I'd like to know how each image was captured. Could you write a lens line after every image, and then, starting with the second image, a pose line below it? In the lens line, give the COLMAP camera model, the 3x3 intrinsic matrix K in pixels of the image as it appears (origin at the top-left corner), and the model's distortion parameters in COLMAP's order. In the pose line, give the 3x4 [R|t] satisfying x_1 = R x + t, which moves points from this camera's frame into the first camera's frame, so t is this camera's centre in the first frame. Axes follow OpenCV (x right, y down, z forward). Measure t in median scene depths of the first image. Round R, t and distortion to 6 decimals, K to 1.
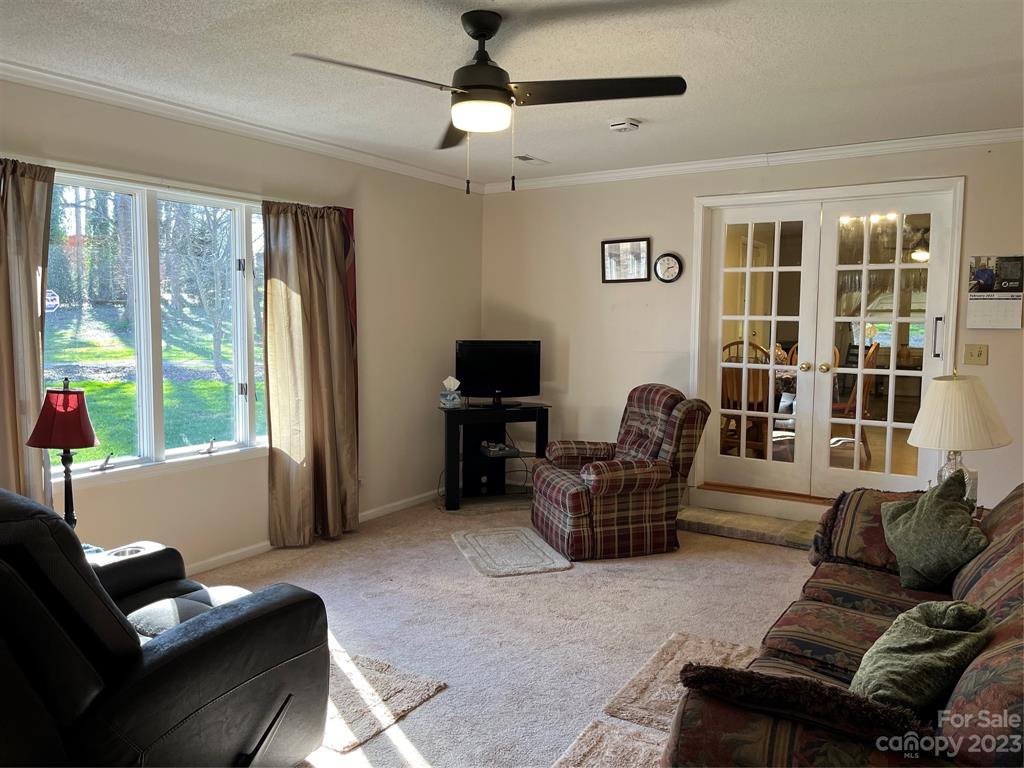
lens RADIAL K [[783.5, 0, 510.3], [0, 783.5, 383.0], [0, 0, 1]] dist [0.052012, -0.056165]
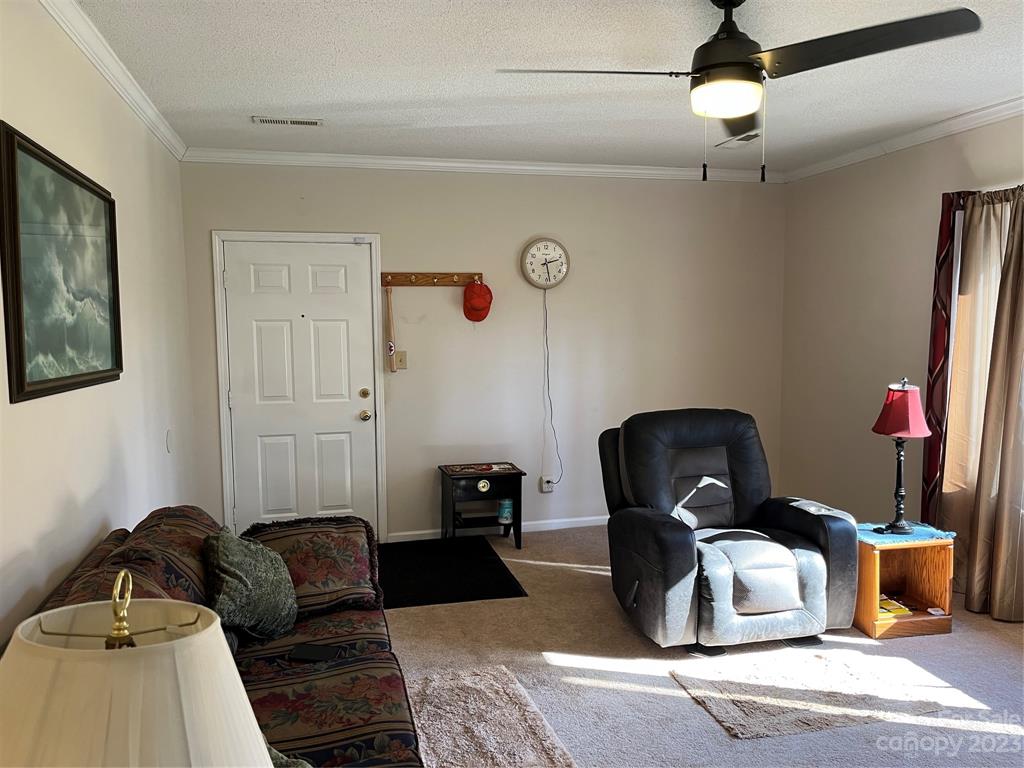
lens RADIAL K [[783.5, 0, 513.5], [0, 783.5, 391.5], [0, 0, 1]] dist [0.052012, -0.056165]
pose [[-0.688881, 0.066423, -0.721825, 0.560214], [-0.057400, 0.987667, 0.145666, -0.097227], [0.722598, 0.141779, -0.676573, 1.062023]]
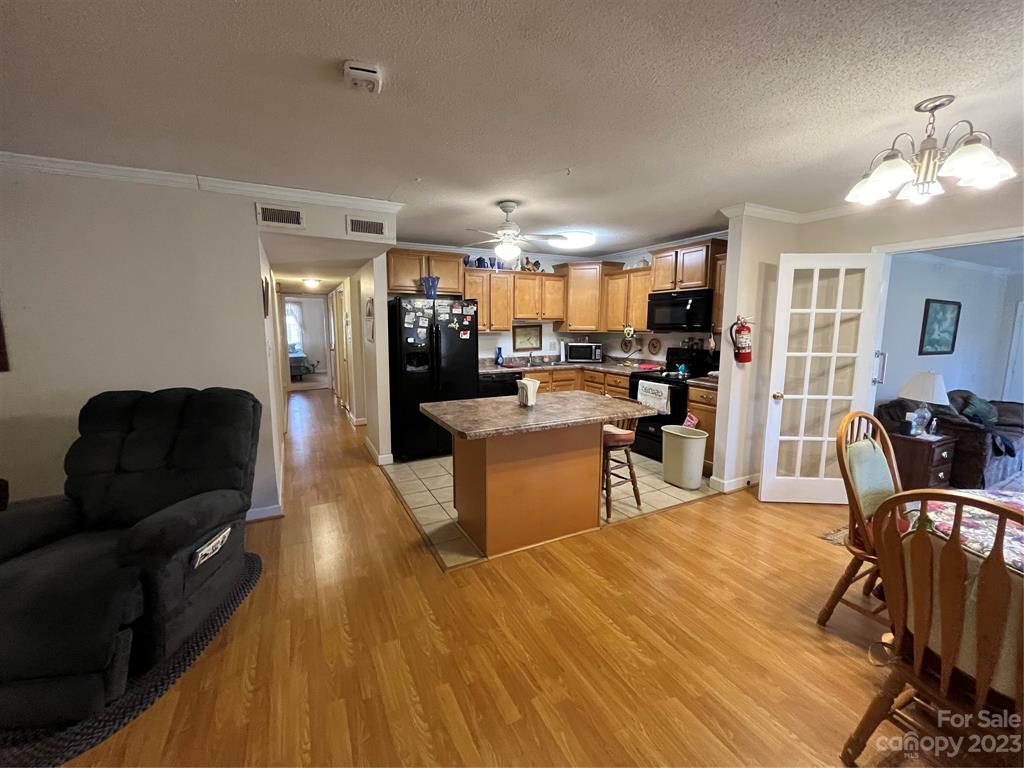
lens RADIAL K [[422.3, 0, 511.4], [0, 422.3, 382.4], [0, 0, 1]] dist [-0.003129, 0.000282]
pose [[-0.869881, -0.072520, 0.487902, 0.878817], [0.036089, 0.977125, 0.209579, -0.239613], [-0.491940, 0.199917, -0.847365, 2.264699]]
